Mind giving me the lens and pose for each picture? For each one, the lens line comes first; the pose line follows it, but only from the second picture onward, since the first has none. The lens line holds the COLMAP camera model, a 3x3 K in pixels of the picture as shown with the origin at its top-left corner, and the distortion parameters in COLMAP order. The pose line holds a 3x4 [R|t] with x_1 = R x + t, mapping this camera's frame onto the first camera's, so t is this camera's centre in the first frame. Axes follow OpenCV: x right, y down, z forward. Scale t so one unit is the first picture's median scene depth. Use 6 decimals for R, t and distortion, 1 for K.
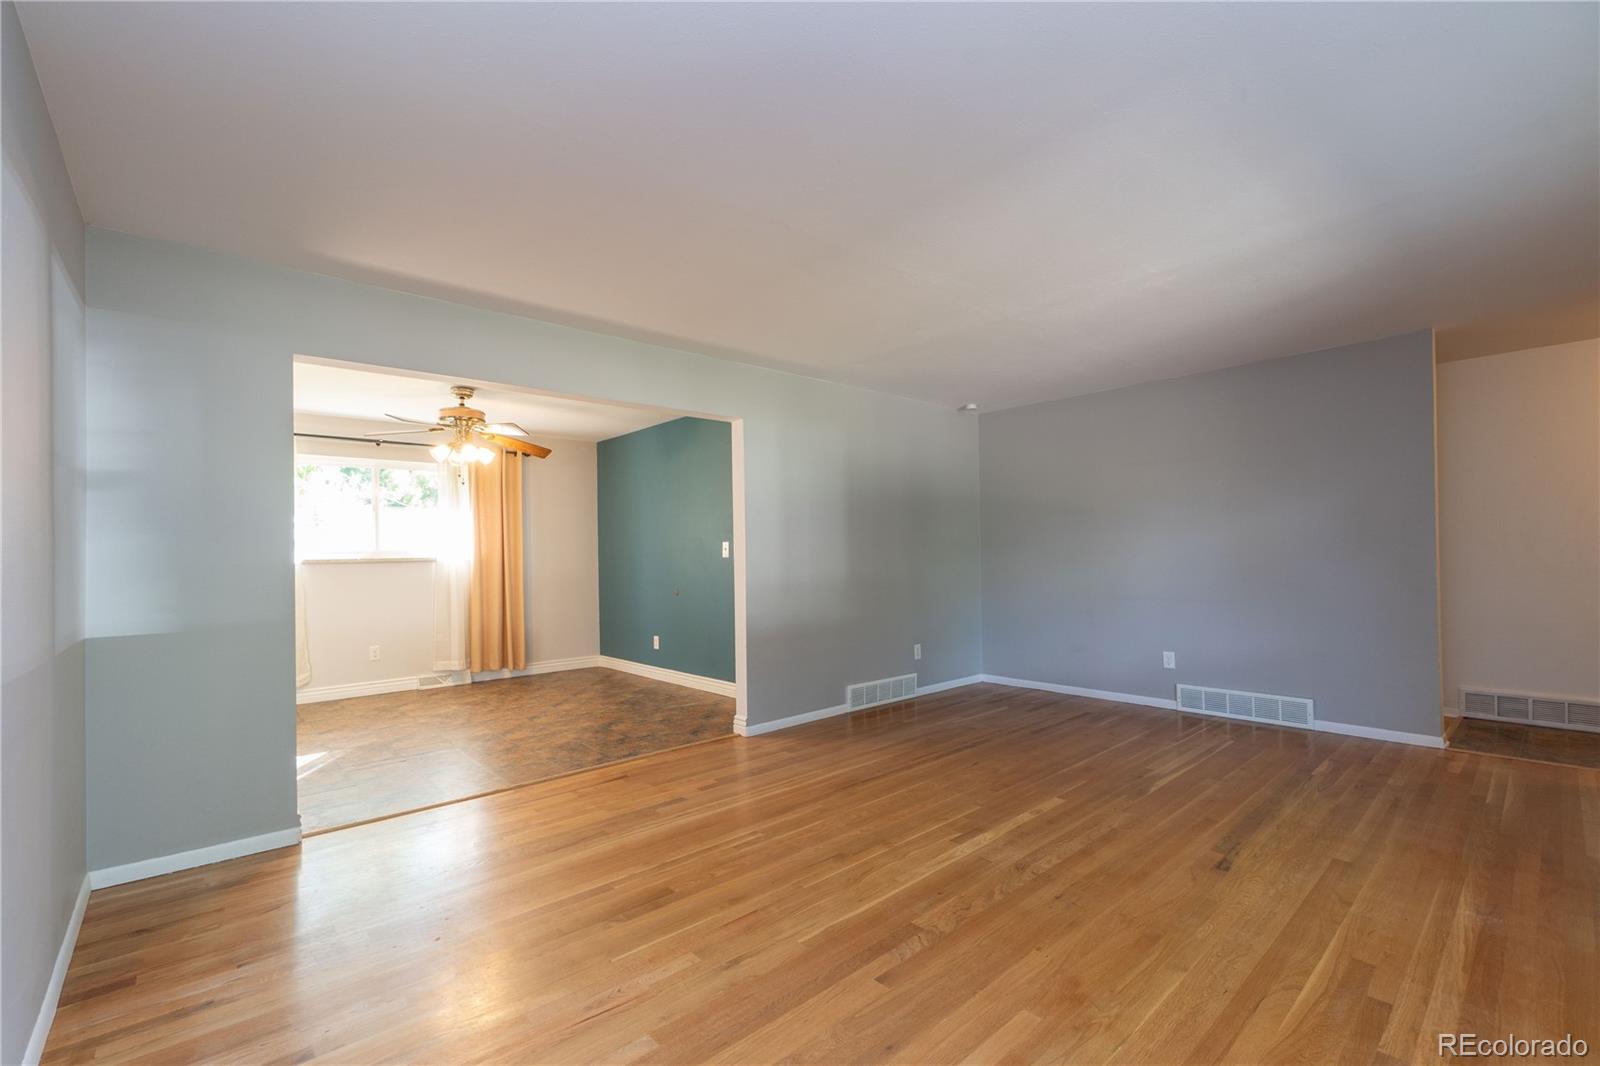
lens RADIAL K [[687.2, 0, 770.9], [0, 687.2, 549.4], [0, 0, 1]] dist [0.002707, -0.000157]
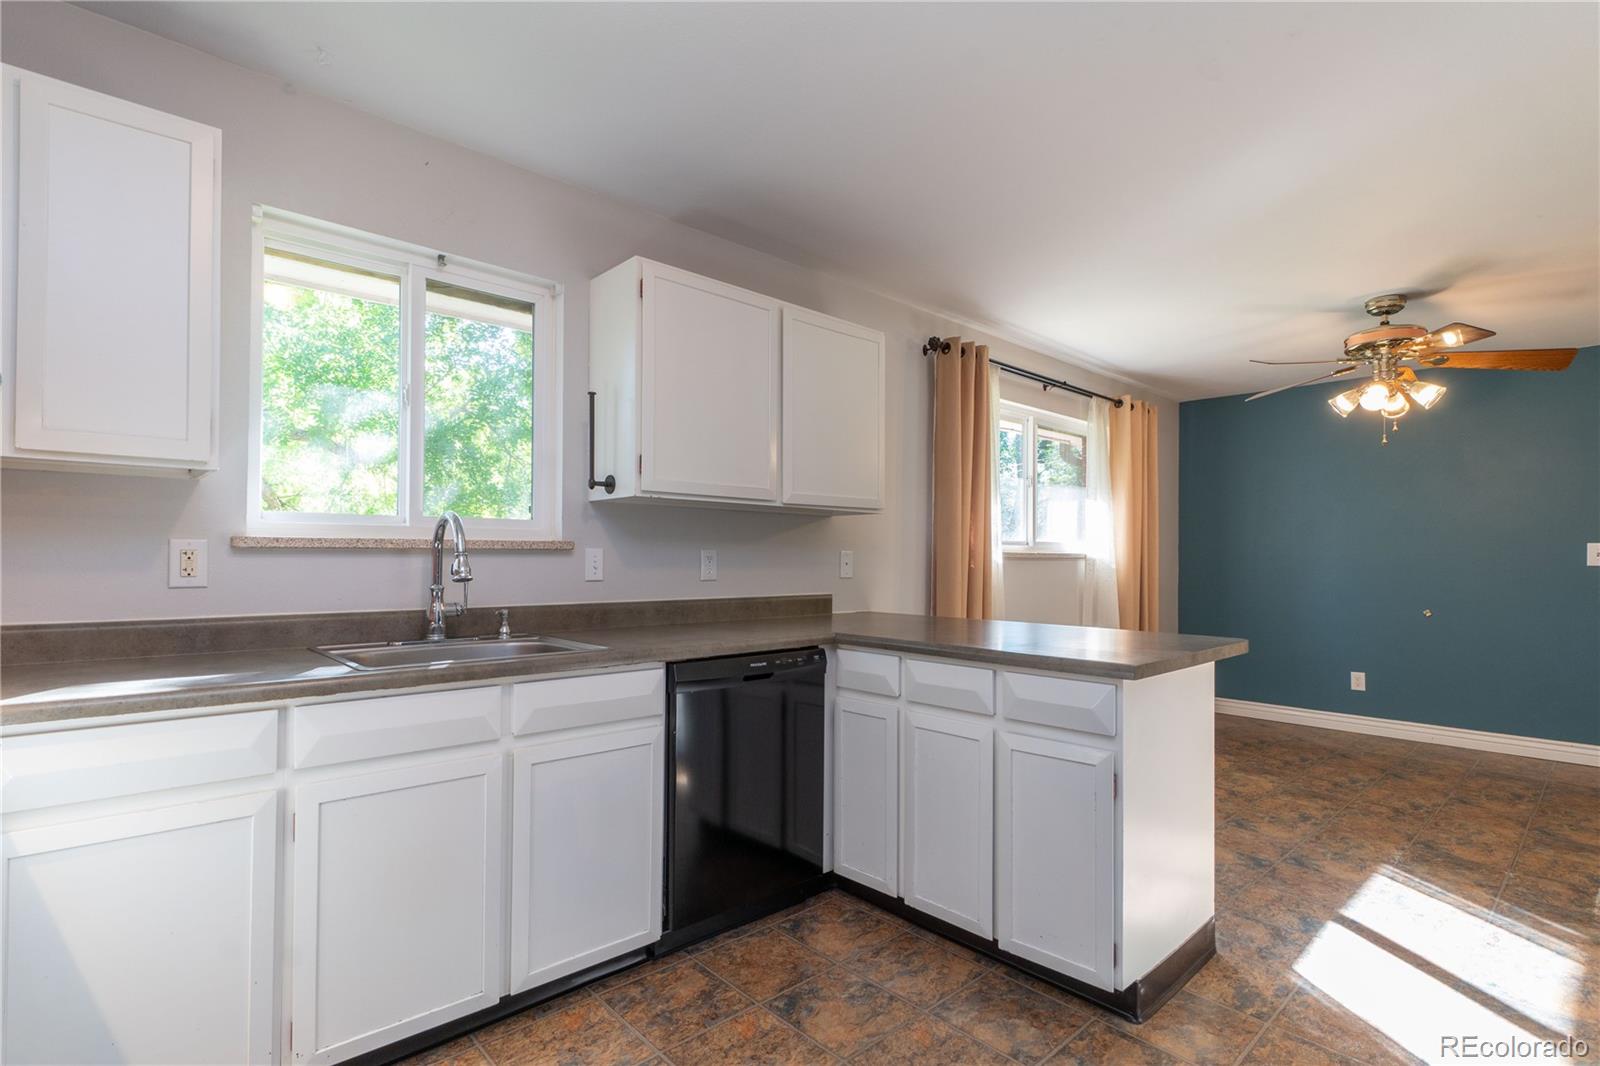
lens RADIAL K [[743.9, 0, 771.2], [0, 743.9, 565.2], [0, 0, 1]] dist [0.002542, -0.001814]
pose [[0.999673, 0.023599, 0.009869, -1.409049], [-0.023781, 0.999540, 0.018830, 0.028219], [-0.009420, -0.019059, 0.999774, 0.401393]]
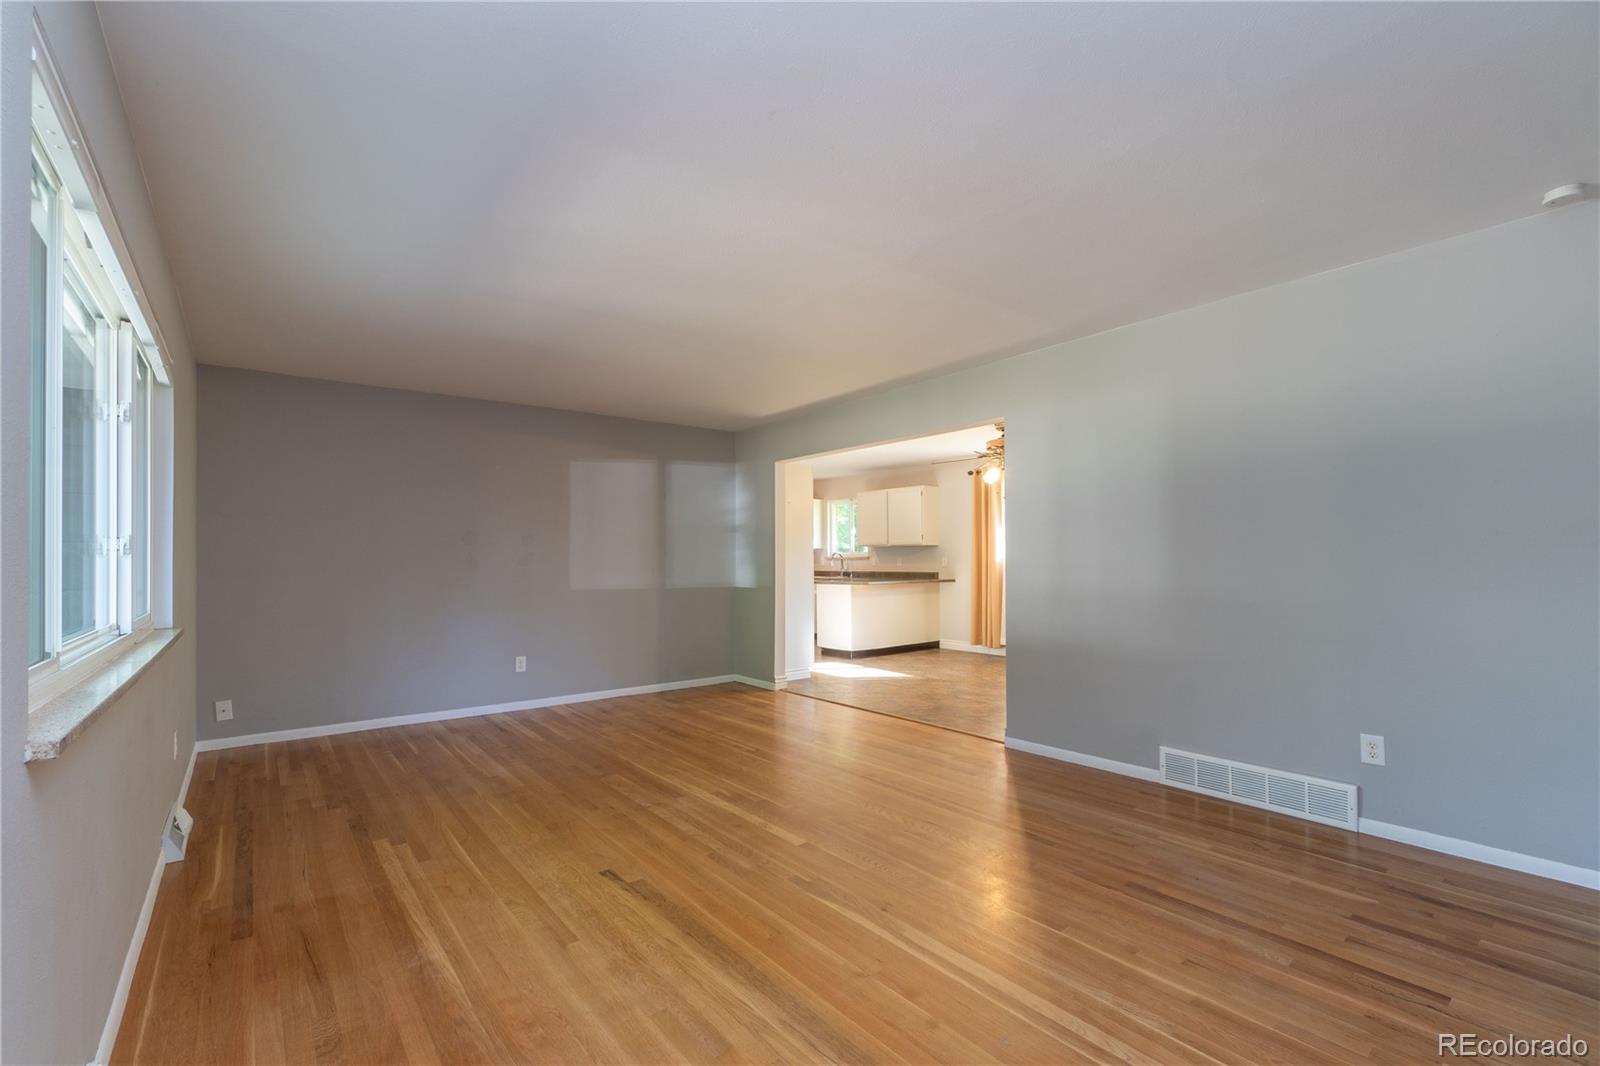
lens RADIAL K [[687.2, 0, 790.0], [0, 687.2, 559.3], [0, 0, 1]] dist [0.002707, -0.000157]
pose [[-0.046237, 0.014866, -0.998820, 1.126322], [0.016114, 0.999770, 0.014134, -0.009029], [0.998801, -0.015442, -0.046466, 0.901671]]
